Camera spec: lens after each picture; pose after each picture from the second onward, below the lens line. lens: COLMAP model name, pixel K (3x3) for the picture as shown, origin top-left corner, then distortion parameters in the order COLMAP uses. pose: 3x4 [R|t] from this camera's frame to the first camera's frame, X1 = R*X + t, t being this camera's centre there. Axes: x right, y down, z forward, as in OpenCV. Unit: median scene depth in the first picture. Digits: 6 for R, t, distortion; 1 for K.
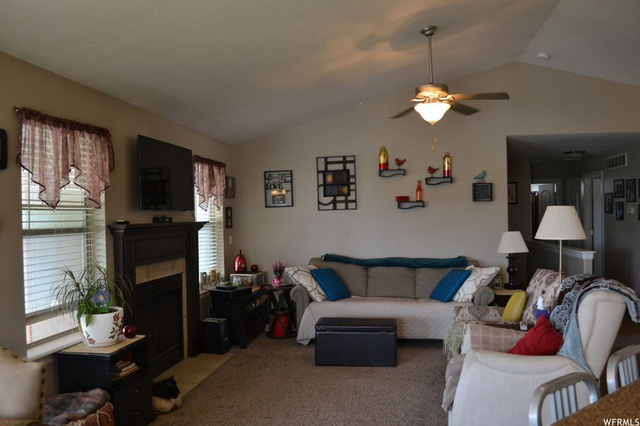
lens RADIAL K [[515.6, 0, 320.0], [0, 515.6, 213.0], [0, 0, 1]] dist [-0.077154, 0.000092]
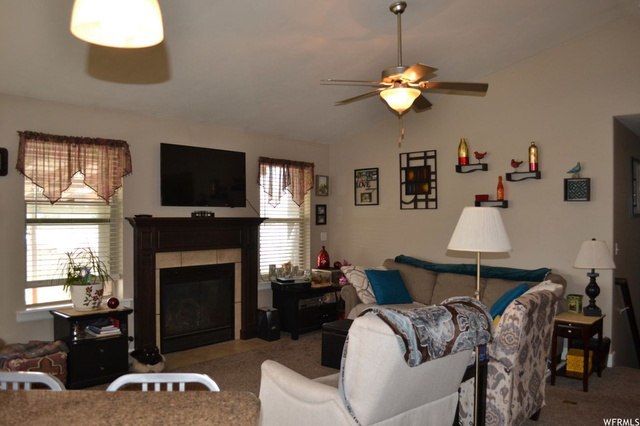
lens RADIAL K [[515.6, 0, 320.0], [0, 515.6, 213.0], [0, 0, 1]] dist [-0.077154, 0.000092]
pose [[0.842492, 0.020410, -0.538323, 0.397772], [-0.017949, 0.999791, 0.009815, -0.005072], [0.538410, 0.001393, 0.842682, 0.123567]]
